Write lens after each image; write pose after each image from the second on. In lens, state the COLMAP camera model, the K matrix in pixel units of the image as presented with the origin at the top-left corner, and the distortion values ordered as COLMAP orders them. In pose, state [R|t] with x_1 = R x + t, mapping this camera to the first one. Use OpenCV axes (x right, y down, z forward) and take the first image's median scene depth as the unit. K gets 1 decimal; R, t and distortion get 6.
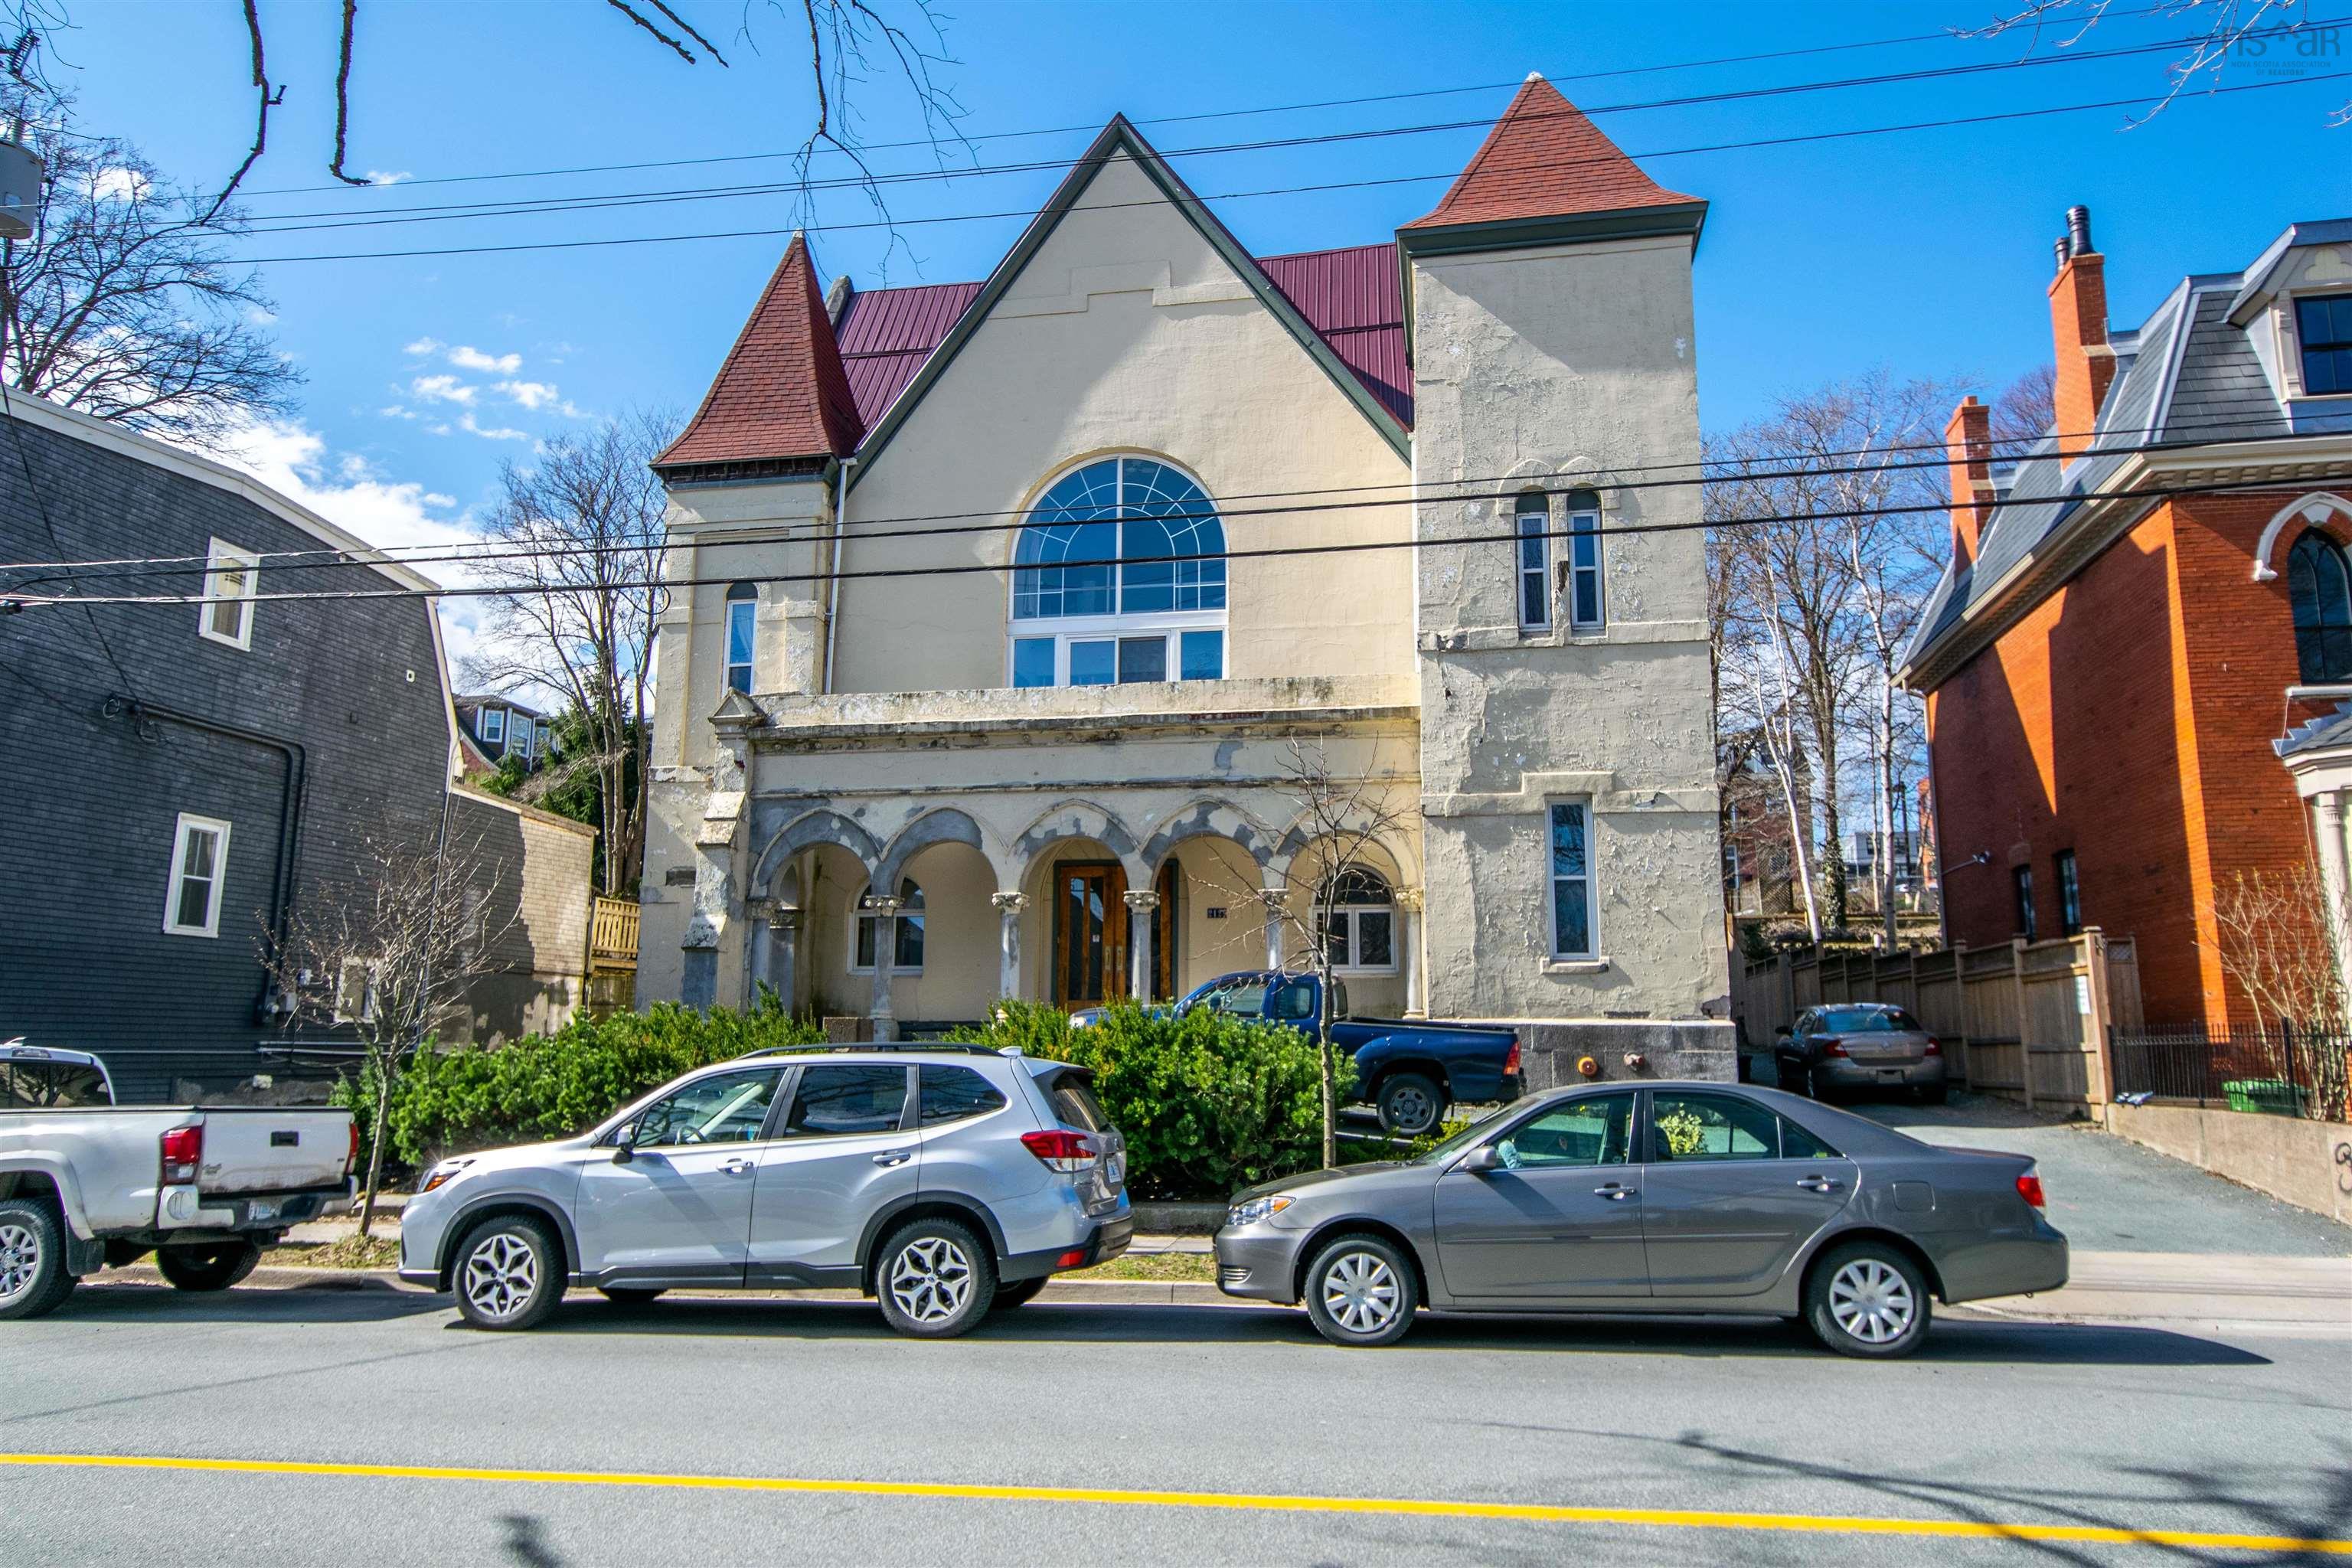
lens RADIAL K [[1540.2, 0, 1177.3], [0, 1540.2, 791.8], [0, 0, 1]] dist [0.016924, -0.000886]
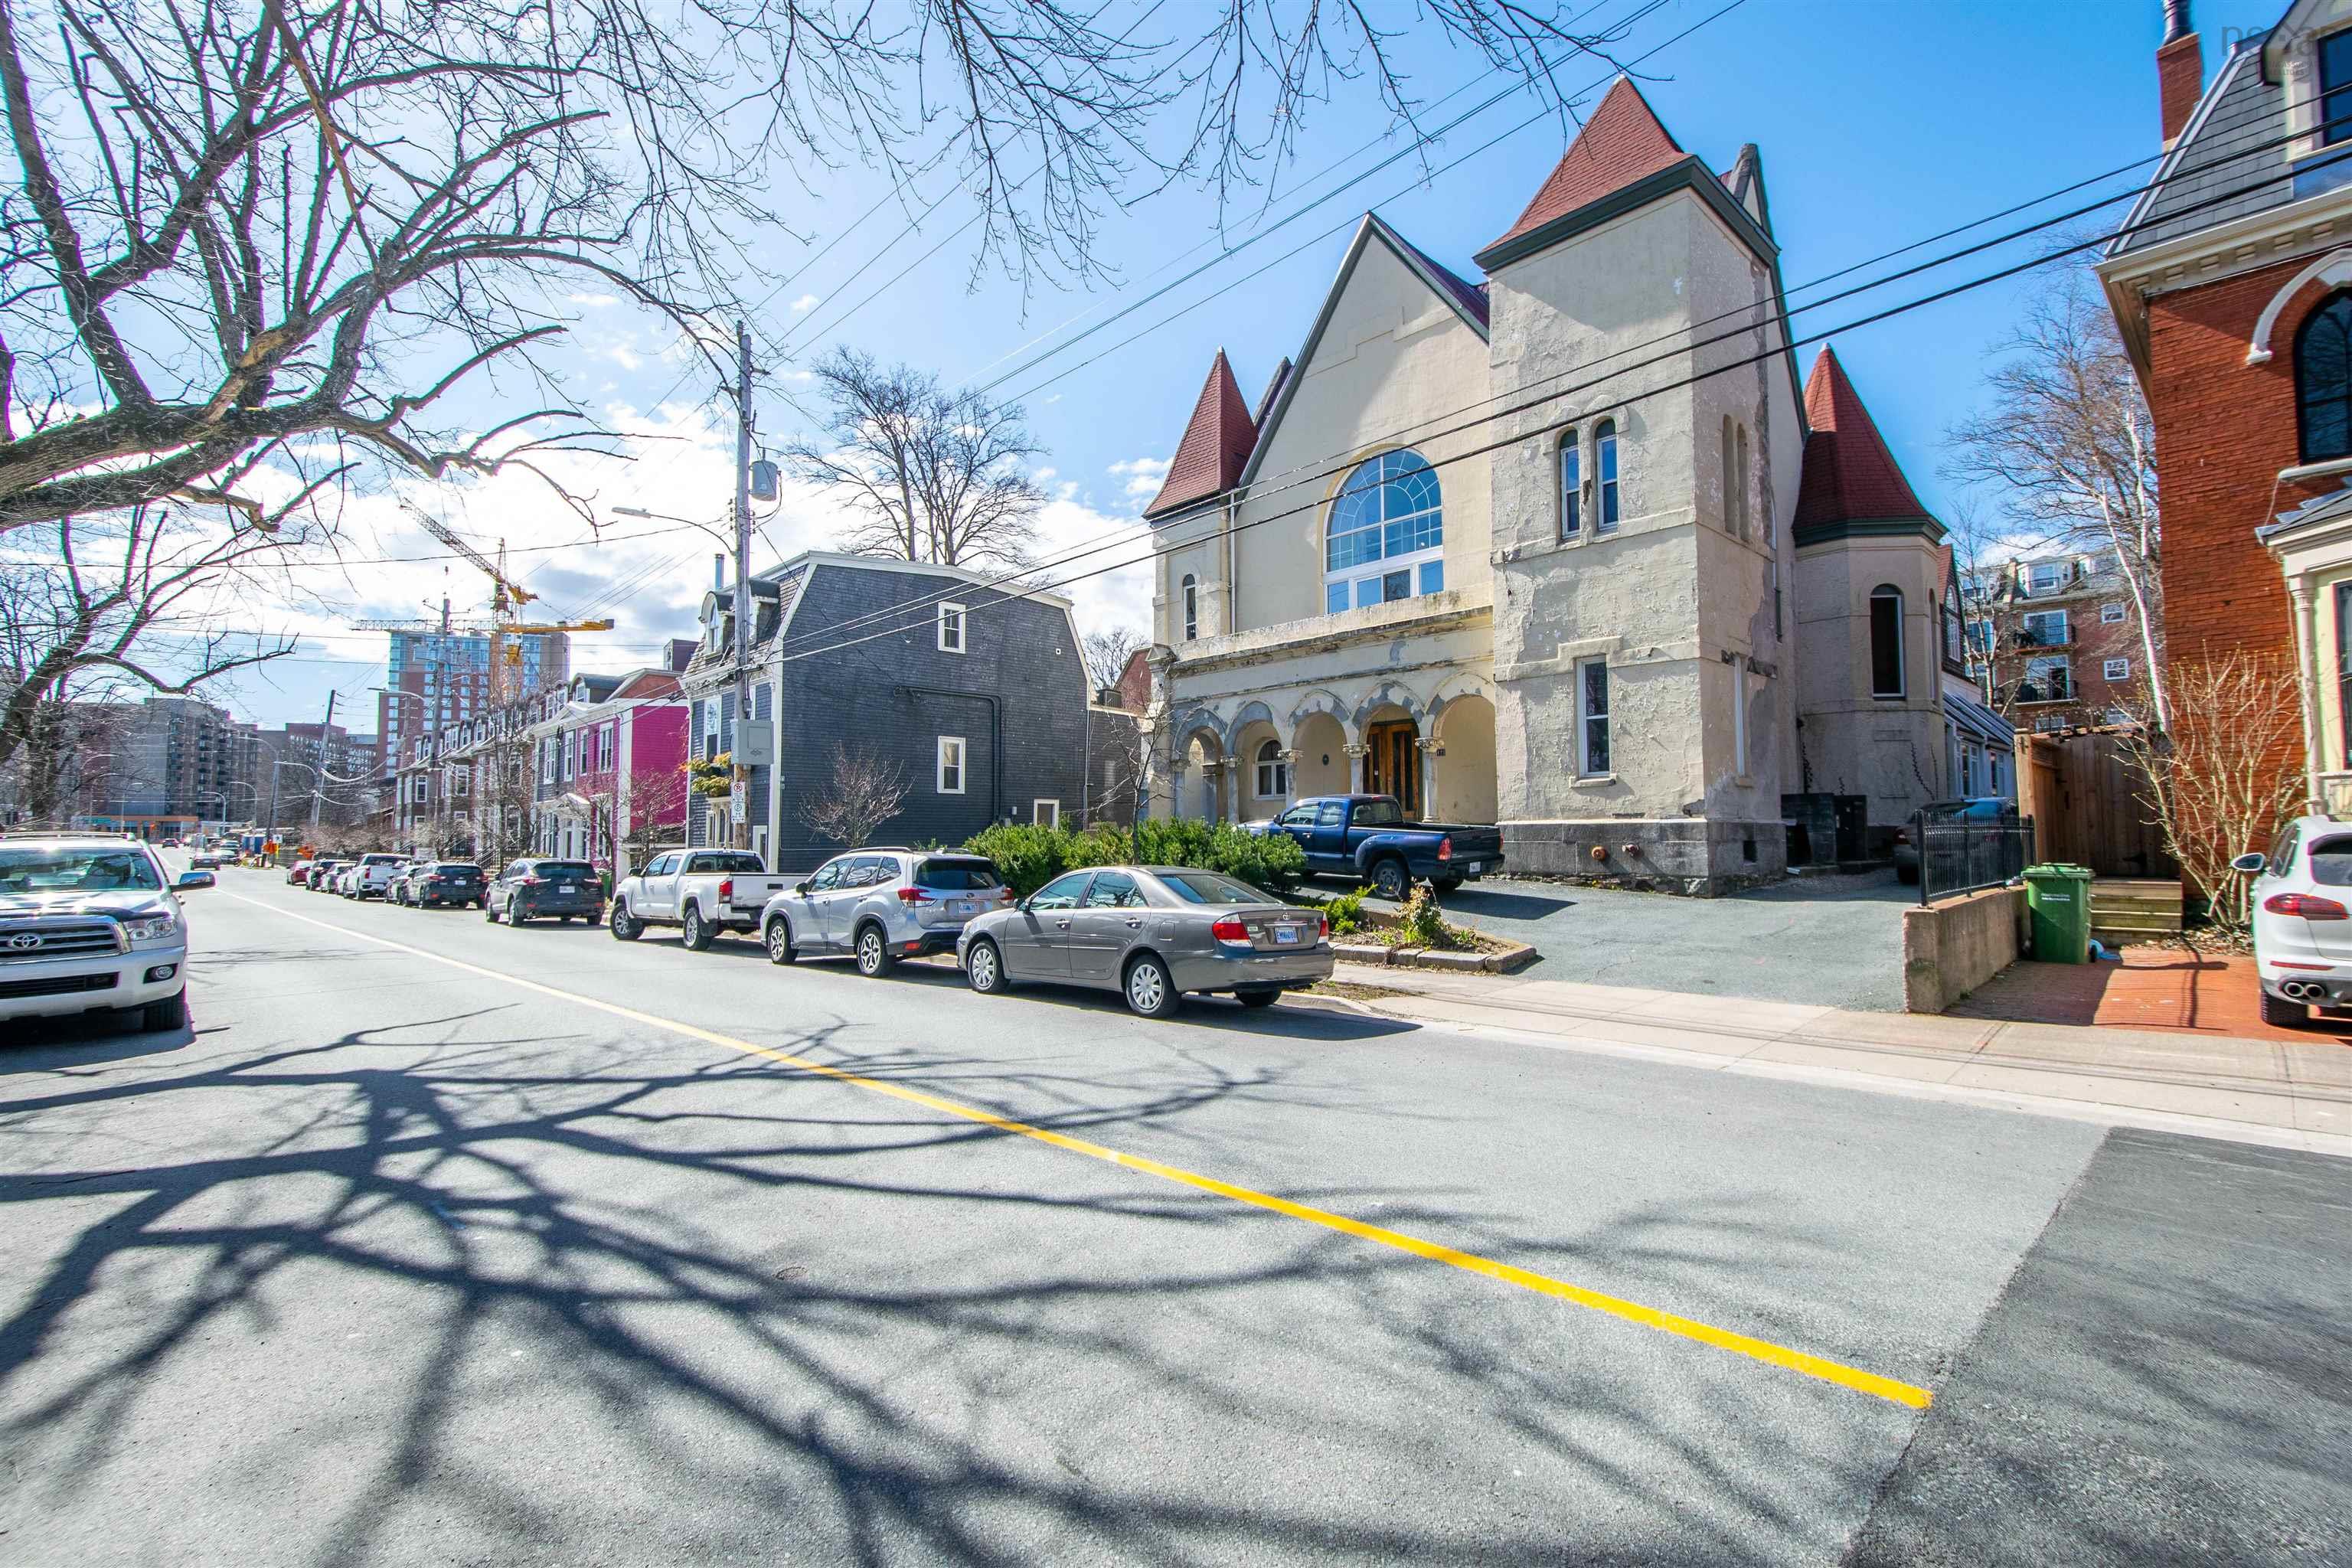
lens RADIAL K [[1060.9, 0, 1176.0], [0, 1060.9, 784.7], [0, 0, 1]] dist [0.011090, 0.001080]
pose [[0.805606, -0.041507, -0.590995, 0.494013], [0.110008, 0.990675, 0.080377, -0.001657], [0.582148, -0.129767, 0.802661, 0.018118]]
